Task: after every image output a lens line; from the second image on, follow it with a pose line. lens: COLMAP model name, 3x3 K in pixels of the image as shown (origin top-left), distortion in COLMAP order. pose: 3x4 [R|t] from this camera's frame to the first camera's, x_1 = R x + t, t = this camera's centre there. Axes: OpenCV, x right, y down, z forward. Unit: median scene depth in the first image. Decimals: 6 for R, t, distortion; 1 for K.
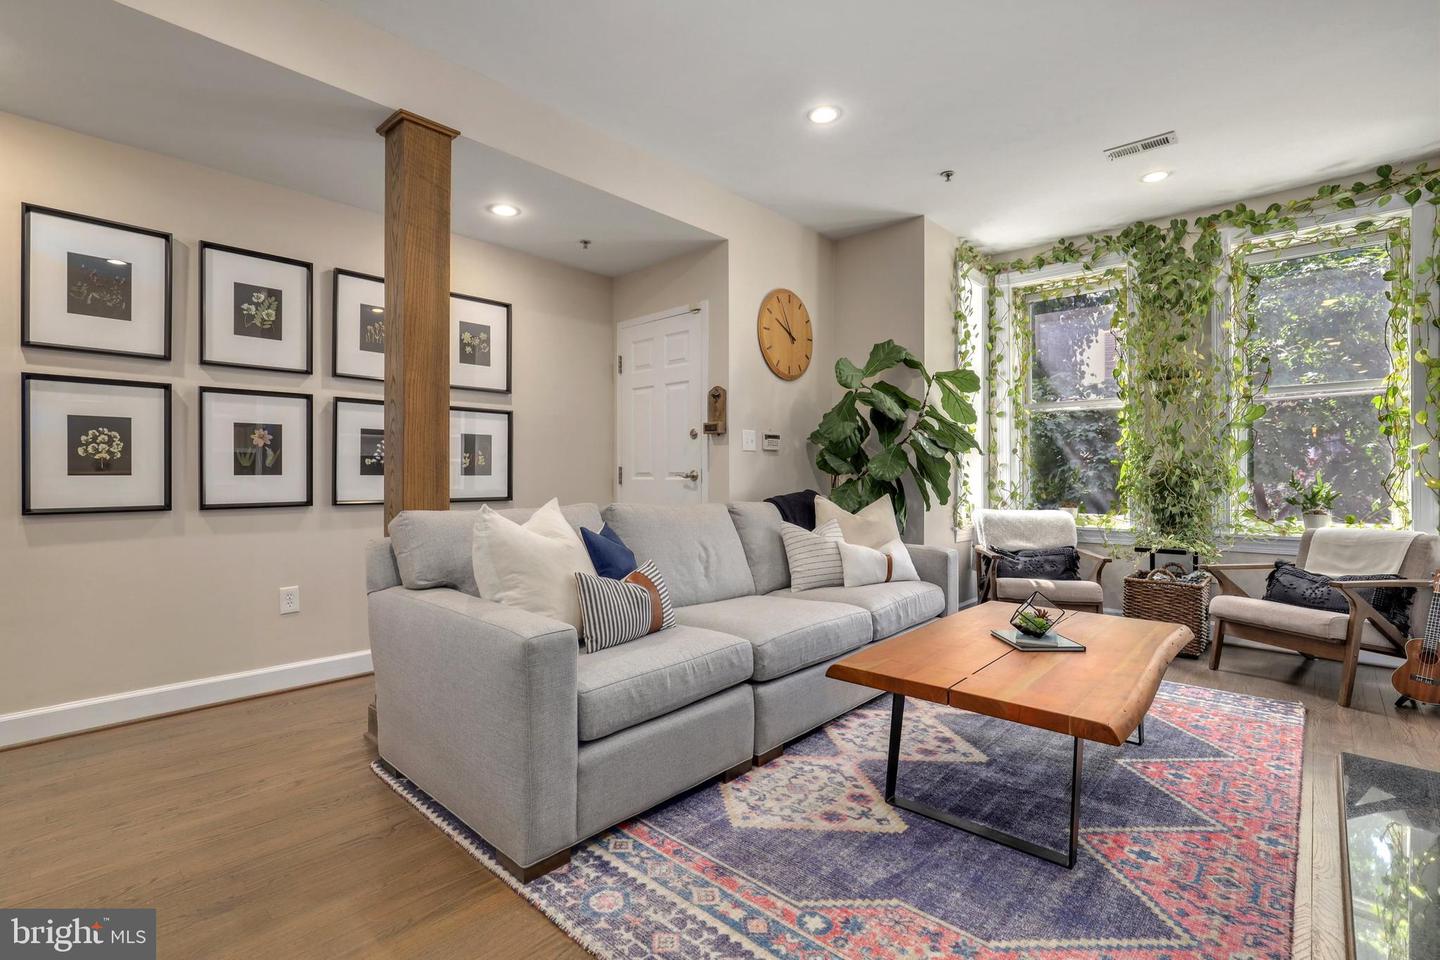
lens RADIAL K [[653.4, 0, 710.8], [0, 653.4, 476.0], [0, 0, 1]] dist [-0.014591, 0.004416]
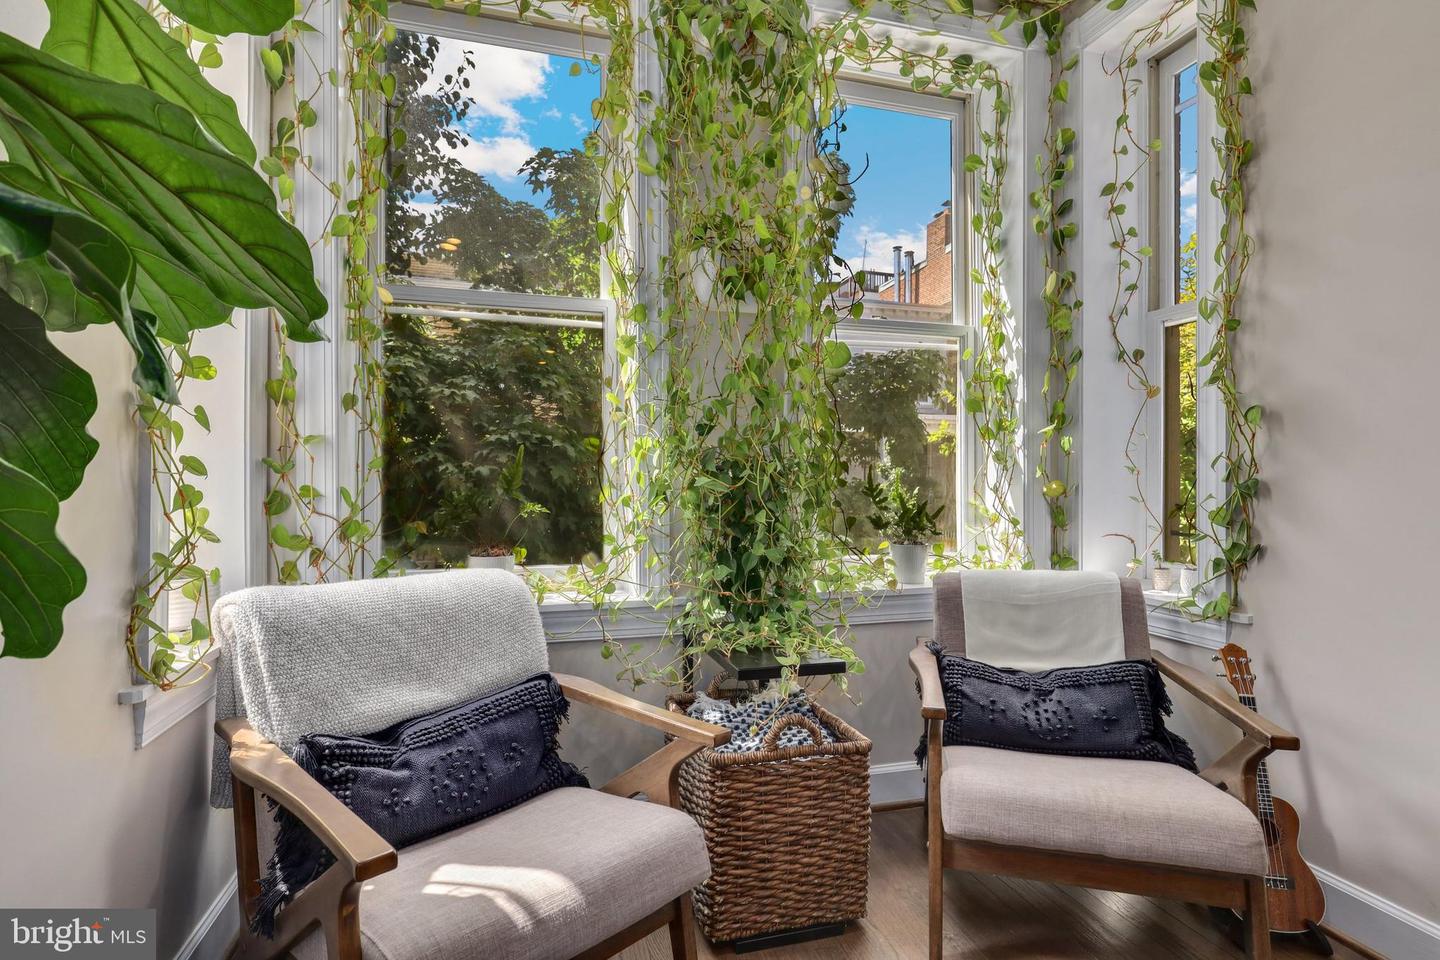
lens RADIAL K [[708.6, 0, 720.0], [0, 708.6, 480.0], [0, 0, 1]] dist [-0.001249, -0.000125]
pose [[0.506476, 0.005550, 0.862236, 0.299264], [-0.002809, 0.999985, -0.004786, 0.006223], [-0.862249, 0.000002, 0.506484, 0.790024]]
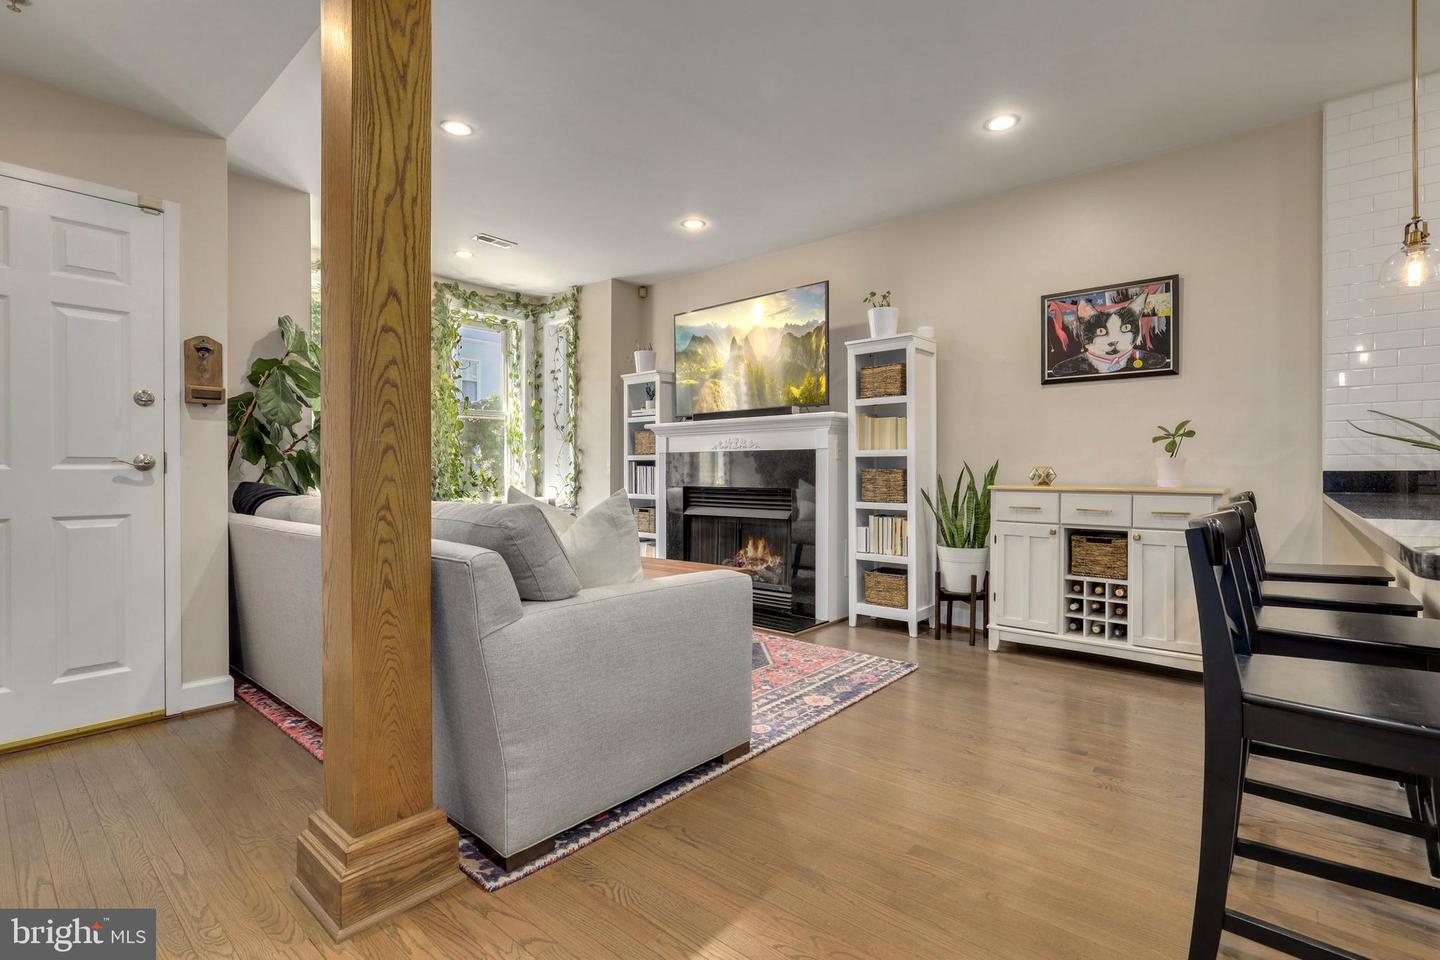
lens RADIAL K [[667.9, 0, 716.6], [0, 667.9, 474.2], [0, 0, 1]] dist [-0.013749, 0.000260]
pose [[-0.038589, -0.004117, 0.999247, -0.711079], [0.002331, 0.999988, 0.004210, 0.009852], [-0.999252, 0.002492, -0.038579, 0.466096]]
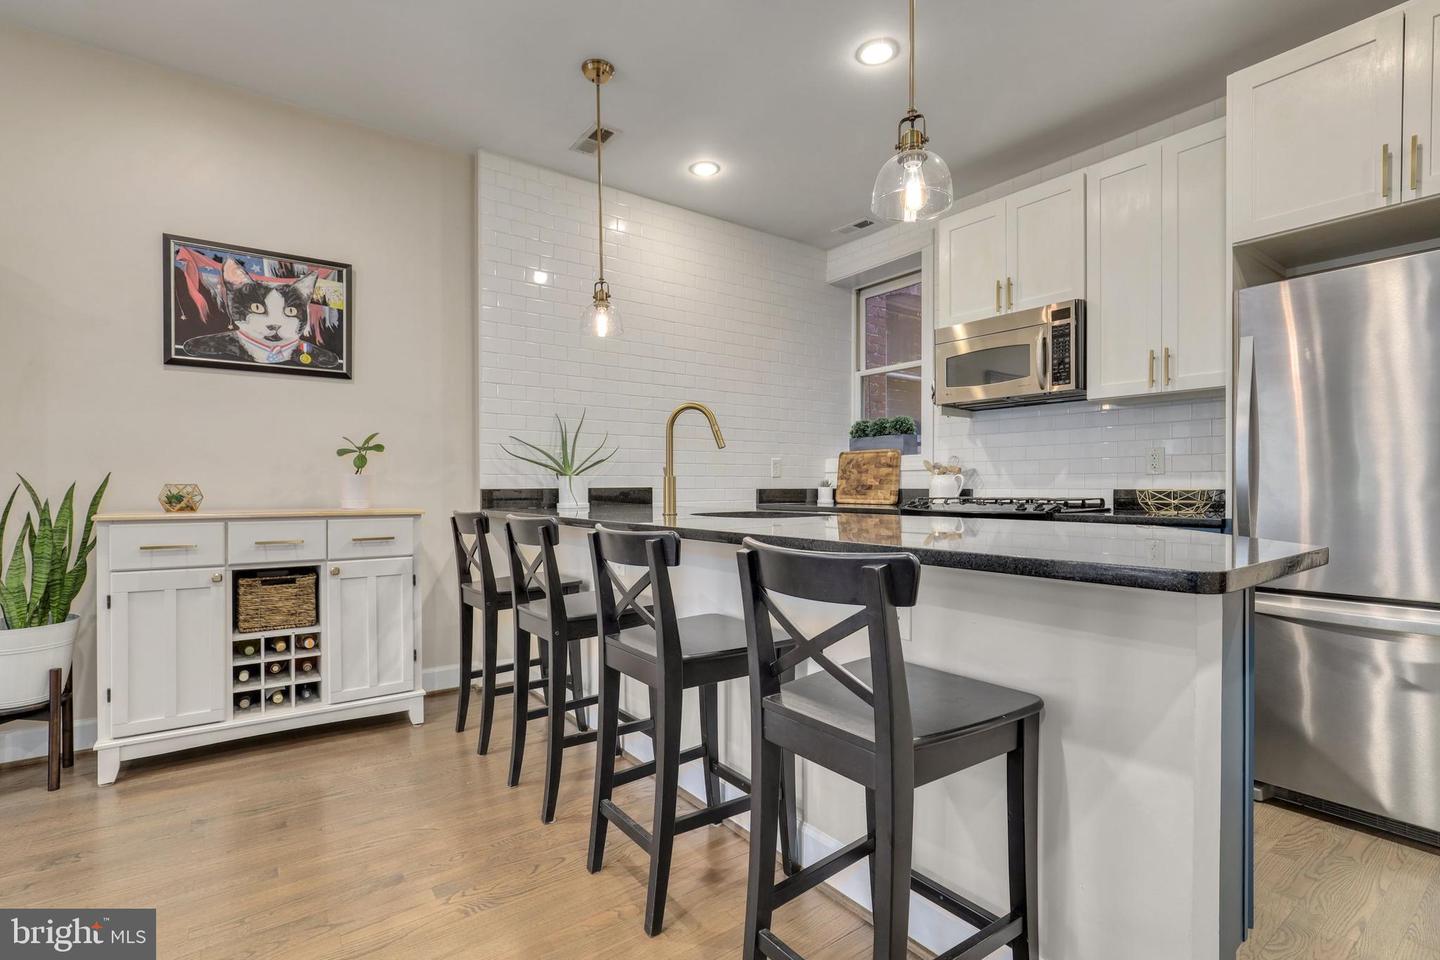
lens RADIAL K [[671.0, 0, 706.0], [0, 671.0, 491.7], [0, 0, 1]] dist [-0.016245, 0.009200]
pose [[-0.981191, -0.000615, 0.193036, -0.409585], [0.001549, 0.999938, 0.011063, 0.005253], [-0.193031, 0.011154, -0.981129, 0.503937]]
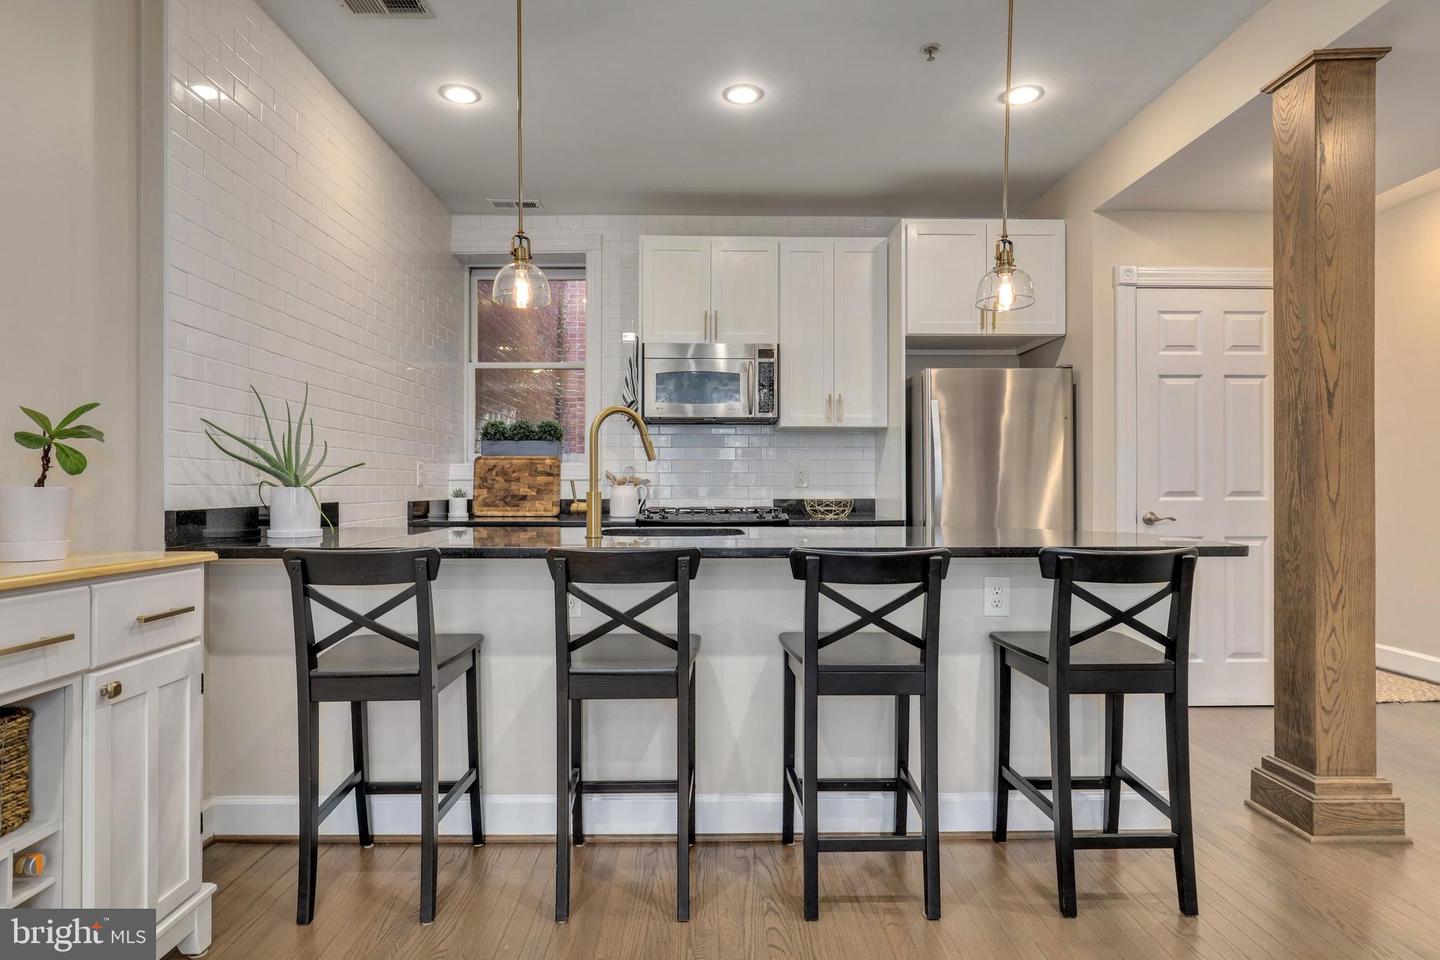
lens RADIAL K [[777.0, 0, 712.3], [0, 777.0, 483.8], [0, 0, 1]] dist [-0.004950, -0.000393]
pose [[-0.720453, -0.003748, -0.693494, 0.137523], [-0.002306, 0.999993, -0.003008, -0.007172], [0.693500, -0.000568, -0.720457, 0.387304]]
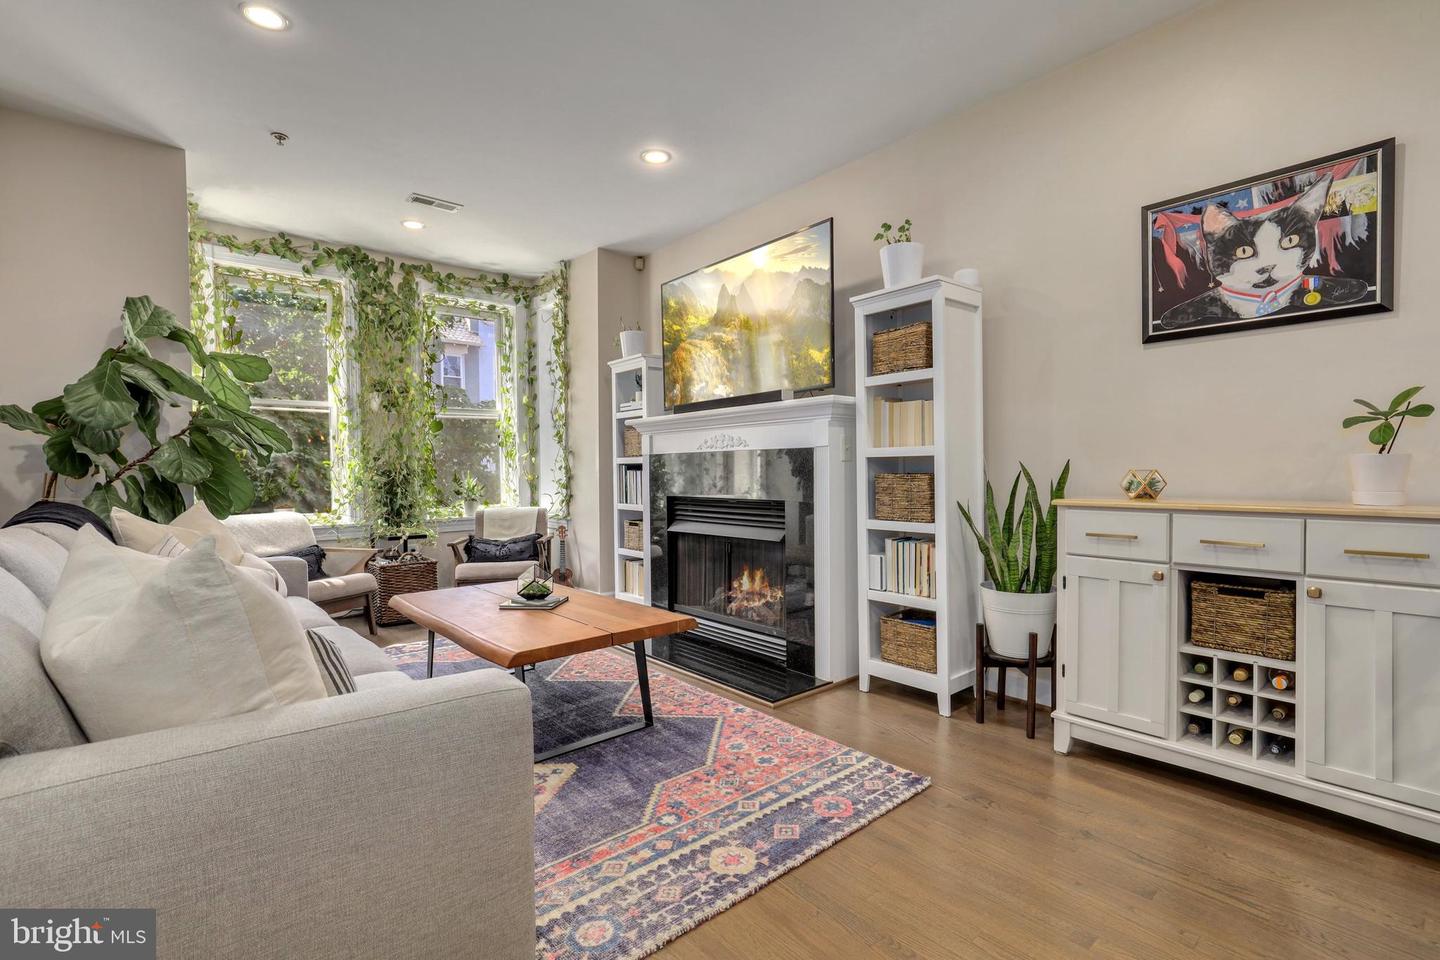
lens RADIAL K [[657.3, 0, 716.3], [0, 657.3, 481.8], [0, 0, 1]] dist [-0.021282, 0.009291]
pose [[0.113291, -0.018386, 0.993392, -0.417988], [0.013033, 0.999770, 0.017018, 0.000005], [-0.993476, 0.011019, 0.113504, 0.285524]]
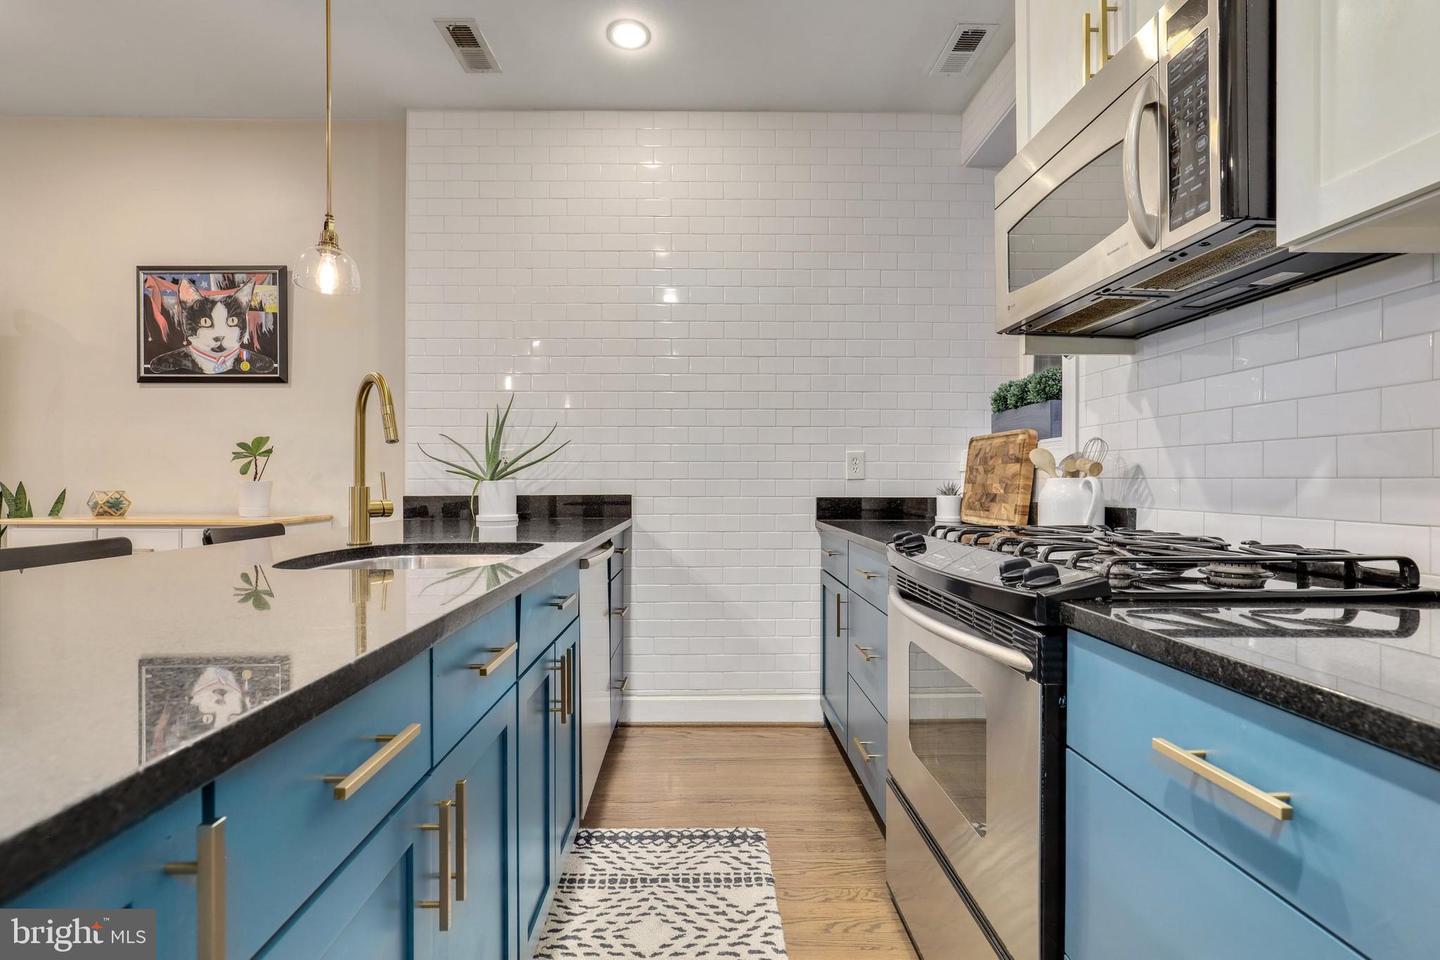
lens RADIAL K [[647.5, 0, 714.6], [0, 647.5, 483.8], [0, 0, 1]] dist [-0.020435, 0.009384]
pose [[-0.690690, -0.003832, 0.723141, -0.720071], [0.001014, 0.999980, 0.006267, -0.006653], [-0.723150, 0.005062, -0.690672, -0.027480]]
